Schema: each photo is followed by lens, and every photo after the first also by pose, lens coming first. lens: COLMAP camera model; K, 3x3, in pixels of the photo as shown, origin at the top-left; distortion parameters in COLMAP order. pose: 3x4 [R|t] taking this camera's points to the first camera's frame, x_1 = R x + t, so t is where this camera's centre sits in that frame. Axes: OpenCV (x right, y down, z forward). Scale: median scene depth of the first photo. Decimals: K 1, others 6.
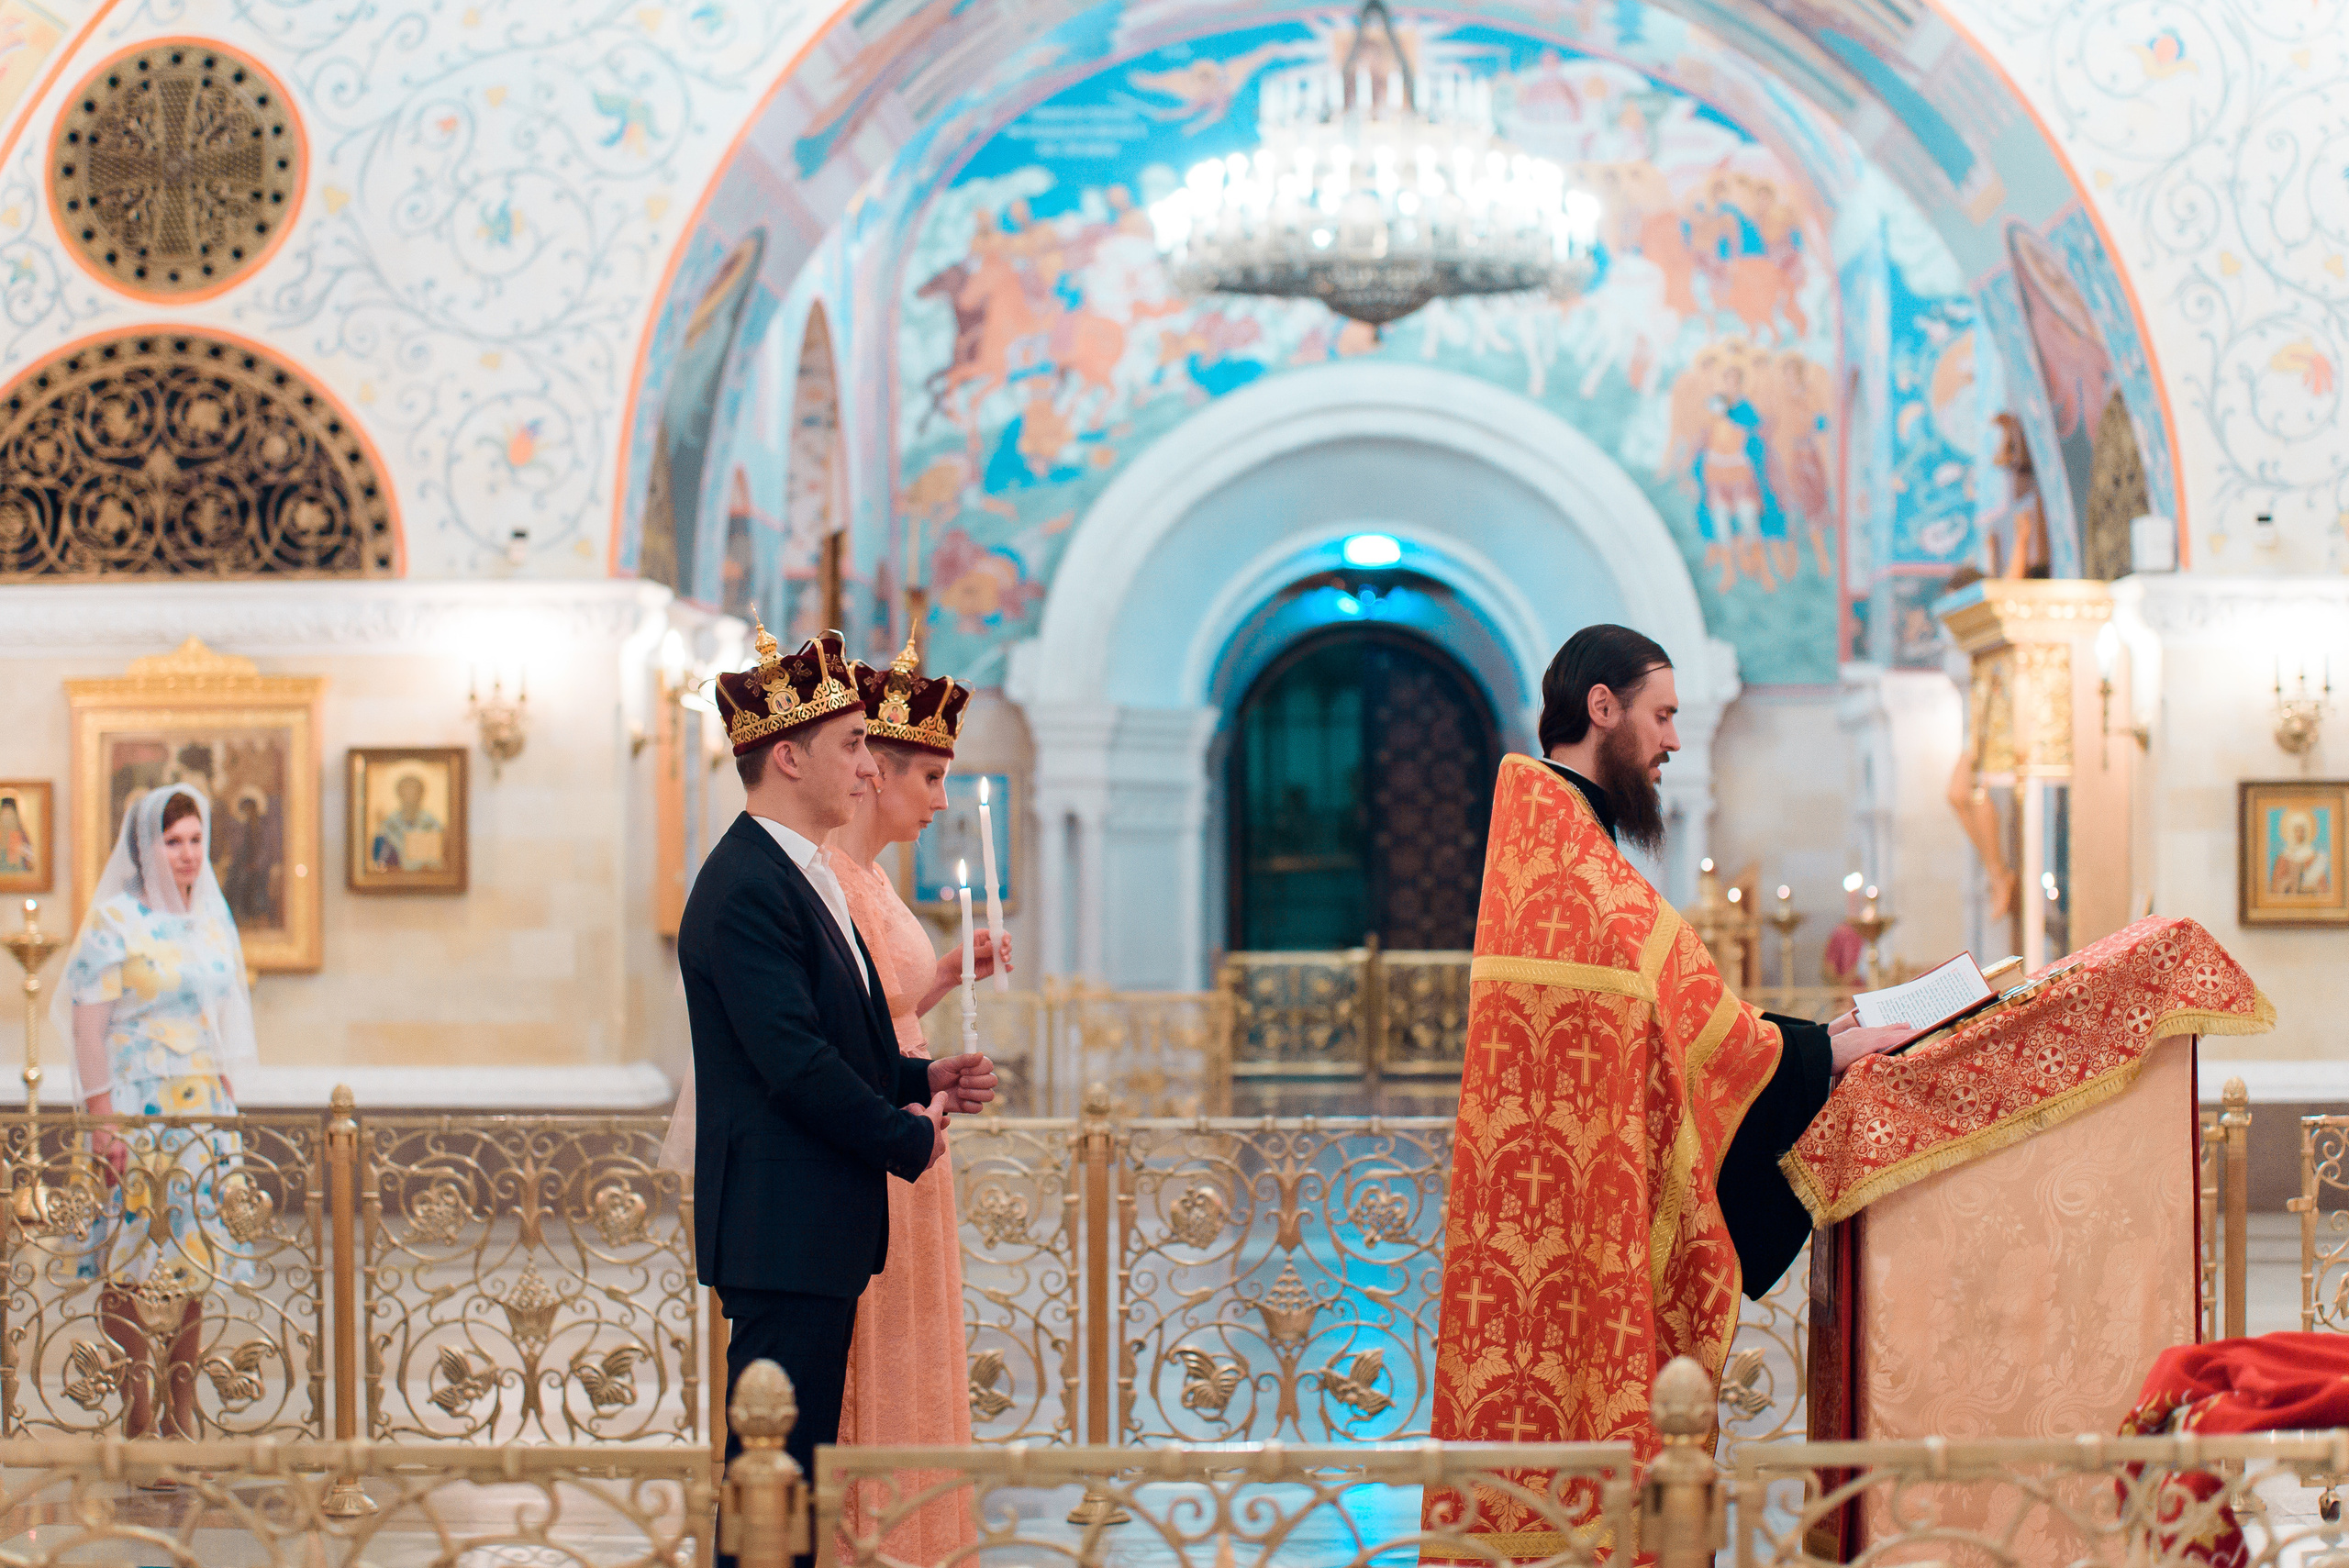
lens RADIAL K [[5528.9, 0, 1183.3], [0, 5528.9, 800.6], [0, 0, 1]] dist [-0.380540, 0.000000]
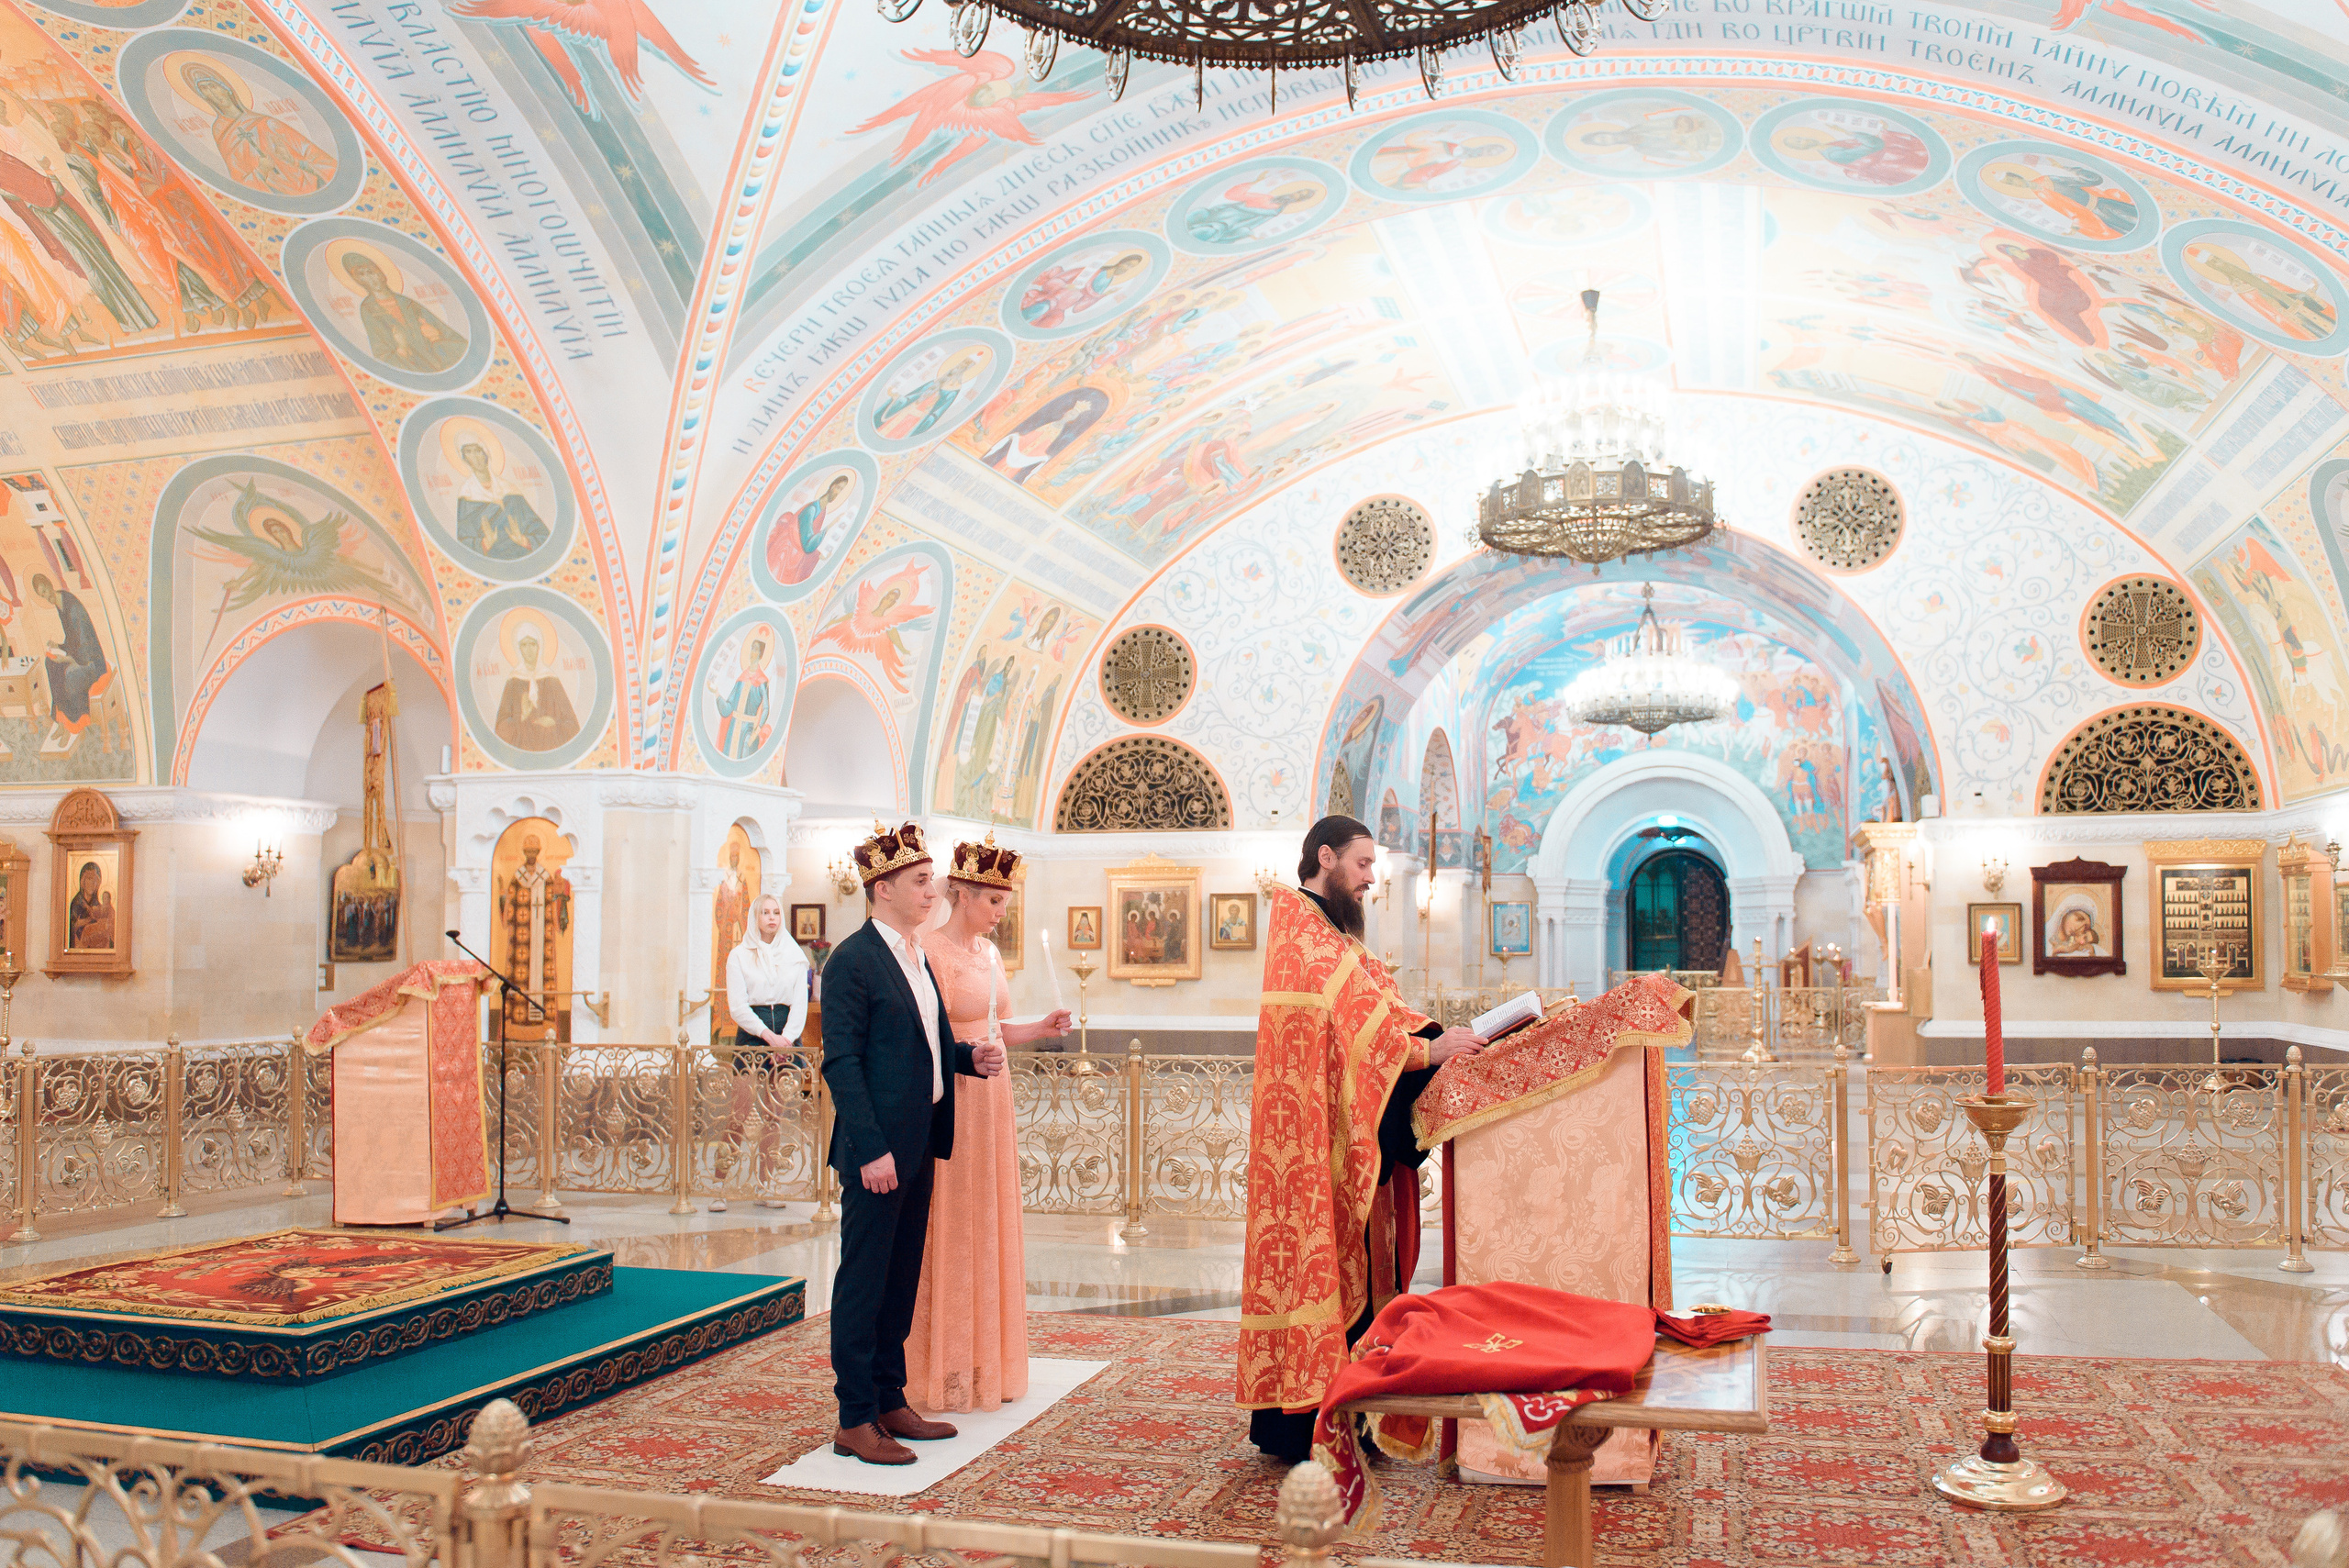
lens RADIAL K [[1782.6, 0, 1320.7], [0, 1782.6, 863.5], [0, 0, 1]] dist [-0.057767, 0.076536]
pose [[0.975613, -0.007753, -0.219360, 0.086004], [0.001352, 0.999569, -0.029314, 0.000804], [0.219493, 0.028302, 0.975204, 0.176843]]
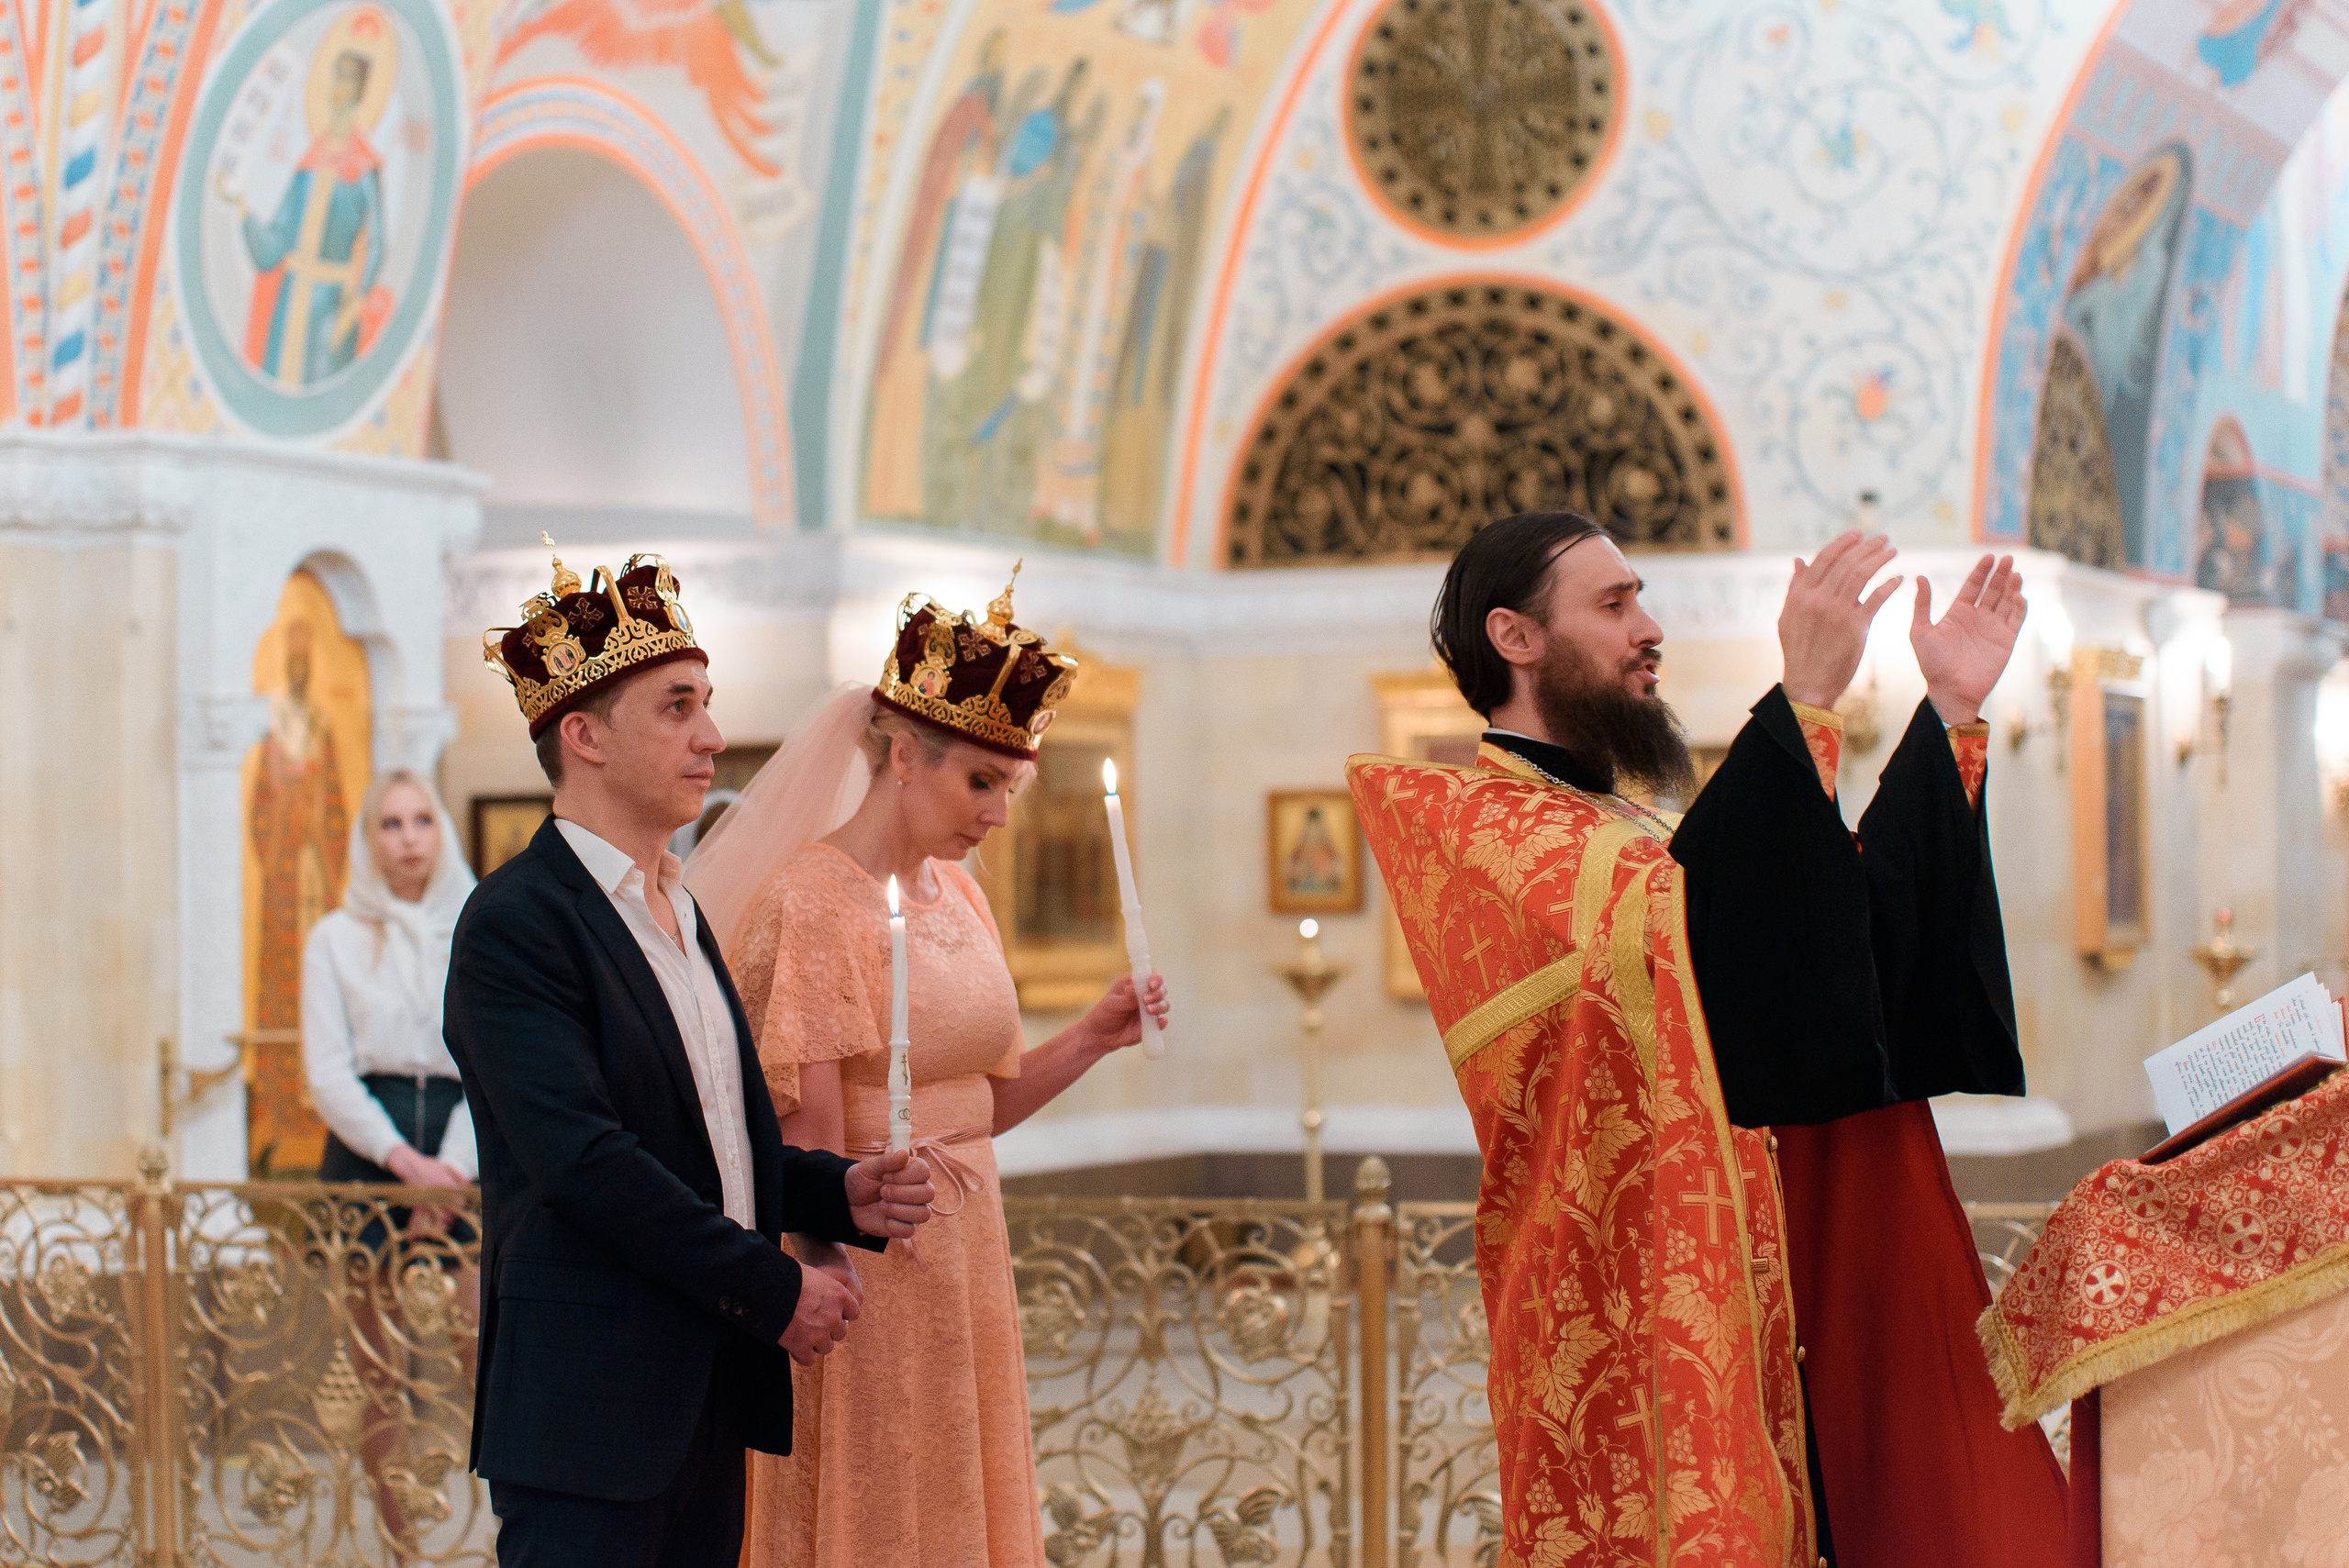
lens RADIAL K [[5528.9, 0, 1168.1], [0, 5528.9, 806.2], [0, 0, 1]] dist [-0.380540, 0.000000]
pose [[0.922478, -0.015974, -0.385718, 0.111646], [0.015714, 0.999869, -0.003827, 0.002175], [0.385729, -0.002530, 0.922609, 0.151000]]
